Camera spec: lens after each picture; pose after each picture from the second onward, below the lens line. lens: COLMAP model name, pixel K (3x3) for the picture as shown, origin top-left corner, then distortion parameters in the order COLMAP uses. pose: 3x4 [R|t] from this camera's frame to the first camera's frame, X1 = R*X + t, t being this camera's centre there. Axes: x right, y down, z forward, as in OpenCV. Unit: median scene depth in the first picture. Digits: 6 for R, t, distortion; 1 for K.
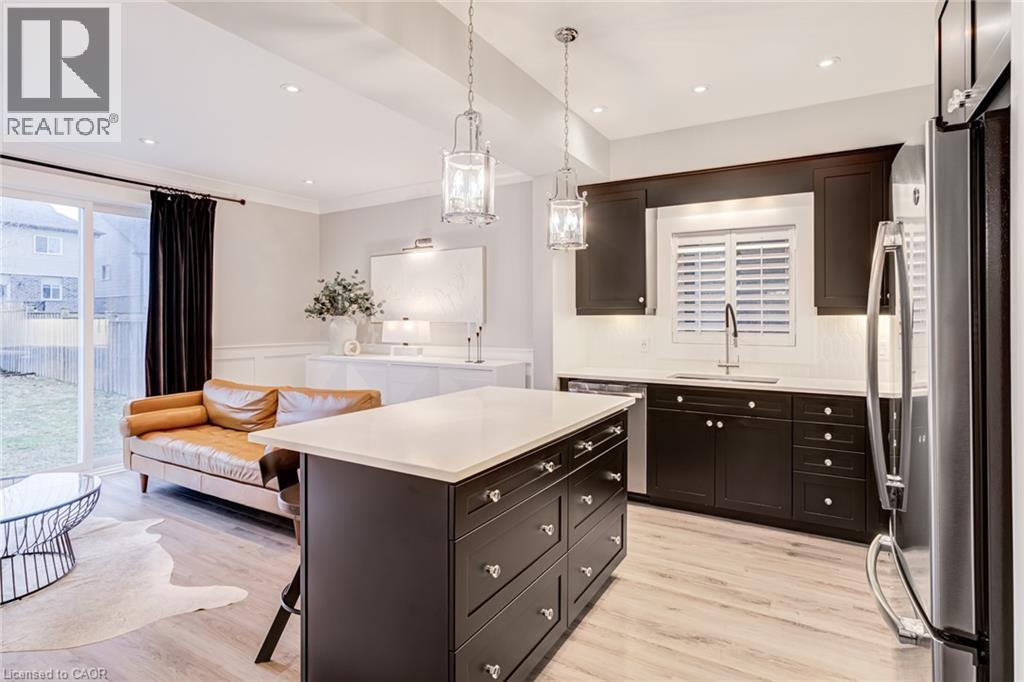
lens RADIAL K [[518.7, 0, 520.1], [0, 518.7, 321.1], [0, 0, 1]] dist [0.006968, 0.004095]
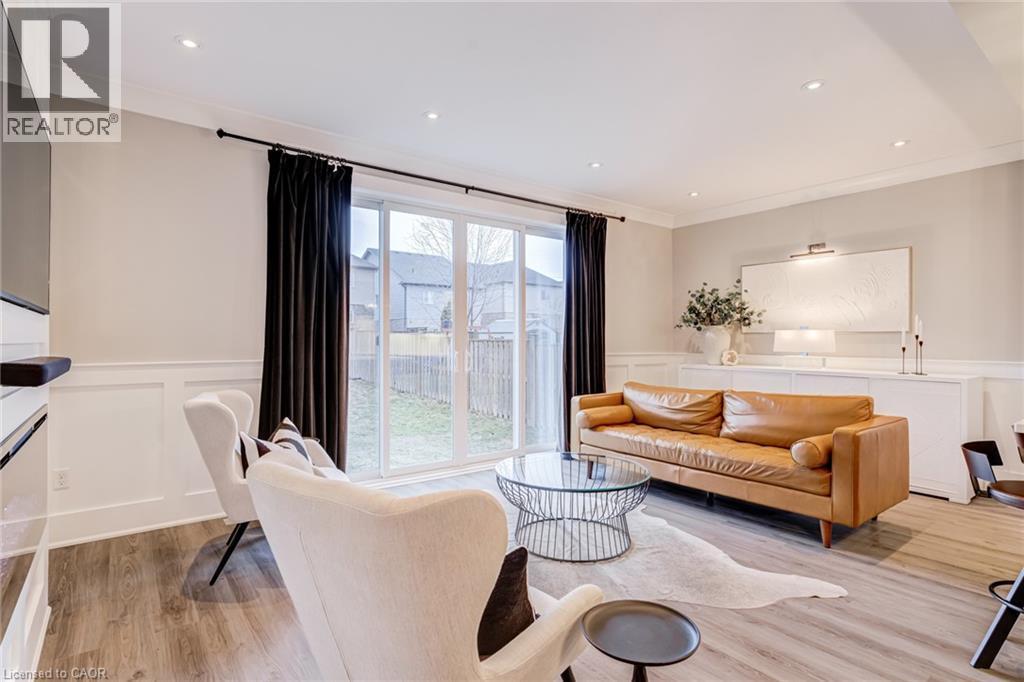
lens RADIAL K [[518.7, 0, 541.5], [0, 518.7, 340.0], [0, 0, 1]] dist [0.006968, 0.004095]
pose [[0.939090, 0.011094, -0.343492, -0.350433], [-0.013866, 0.999888, -0.005614, 0.030419], [0.343391, 0.010035, 0.939139, -0.063726]]
